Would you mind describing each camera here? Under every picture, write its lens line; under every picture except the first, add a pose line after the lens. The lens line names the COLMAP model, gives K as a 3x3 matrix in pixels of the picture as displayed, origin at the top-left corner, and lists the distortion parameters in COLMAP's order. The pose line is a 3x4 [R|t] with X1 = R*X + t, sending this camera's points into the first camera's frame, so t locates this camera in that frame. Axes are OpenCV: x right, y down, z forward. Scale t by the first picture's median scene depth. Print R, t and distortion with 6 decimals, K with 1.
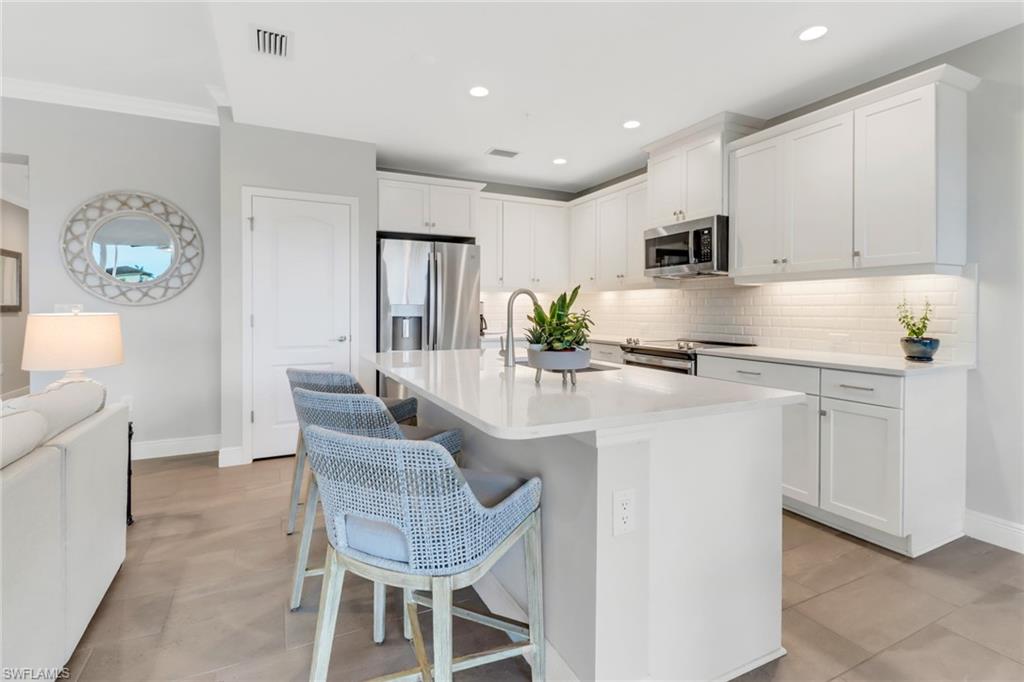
lens RADIAL K [[474.2, 0, 508.3], [0, 474.2, 314.2], [0, 0, 1]] dist [0.013579, -0.009930]
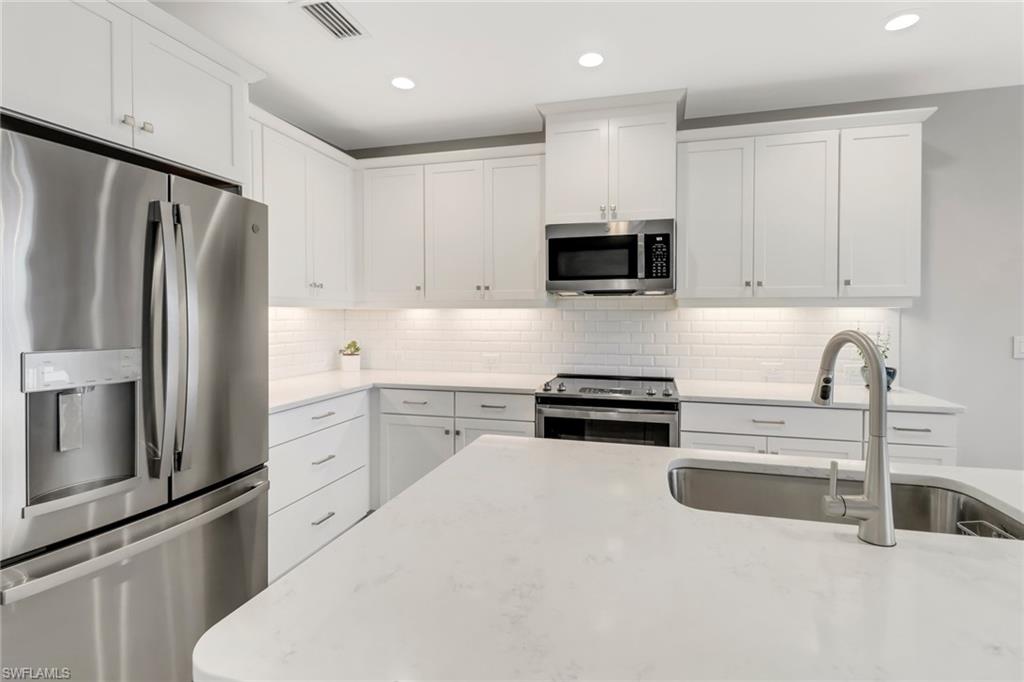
lens RADIAL K [[474.2, 0, 521.1], [0, 474.2, 323.2], [0, 0, 1]] dist [0.013579, -0.009930]
pose [[0.649255, -0.012215, 0.760473, -0.335065], [0.008514, 0.999925, 0.008792, -0.048302], [-0.760523, 0.000766, 0.649310, 0.715319]]
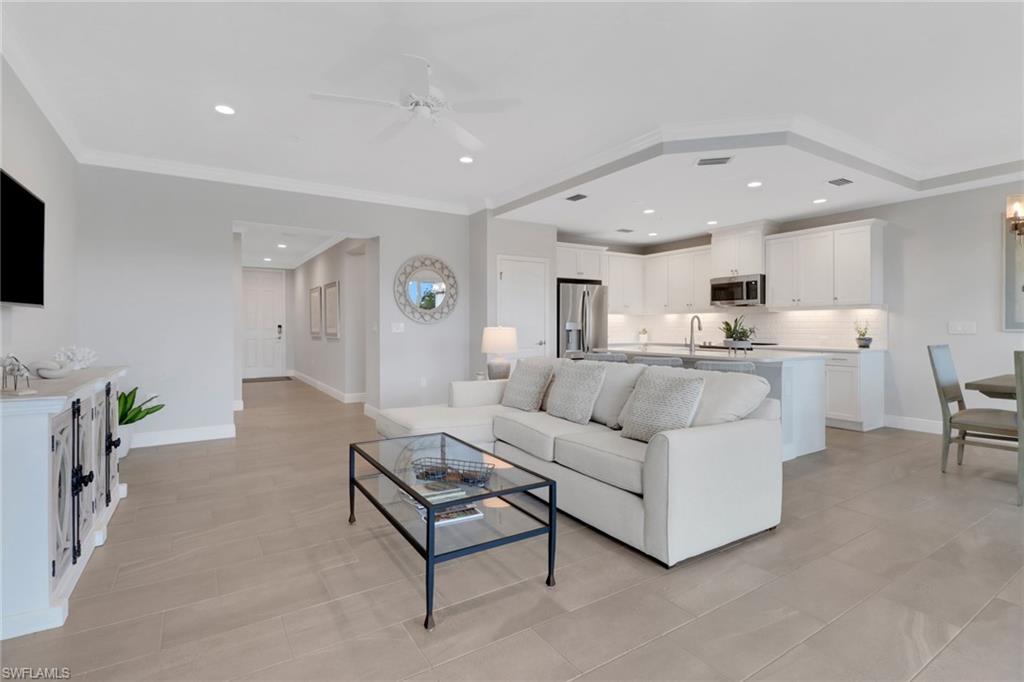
lens RADIAL K [[474.2, 0, 508.4], [0, 474.2, 327.9], [0, 0, 1]] dist [0.013579, -0.009930]
pose [[0.994206, -0.004346, 0.107408, -0.778549], [0.004955, 0.999973, -0.005403, 0.007747], [-0.107382, 0.005904, 0.994200, -0.783052]]
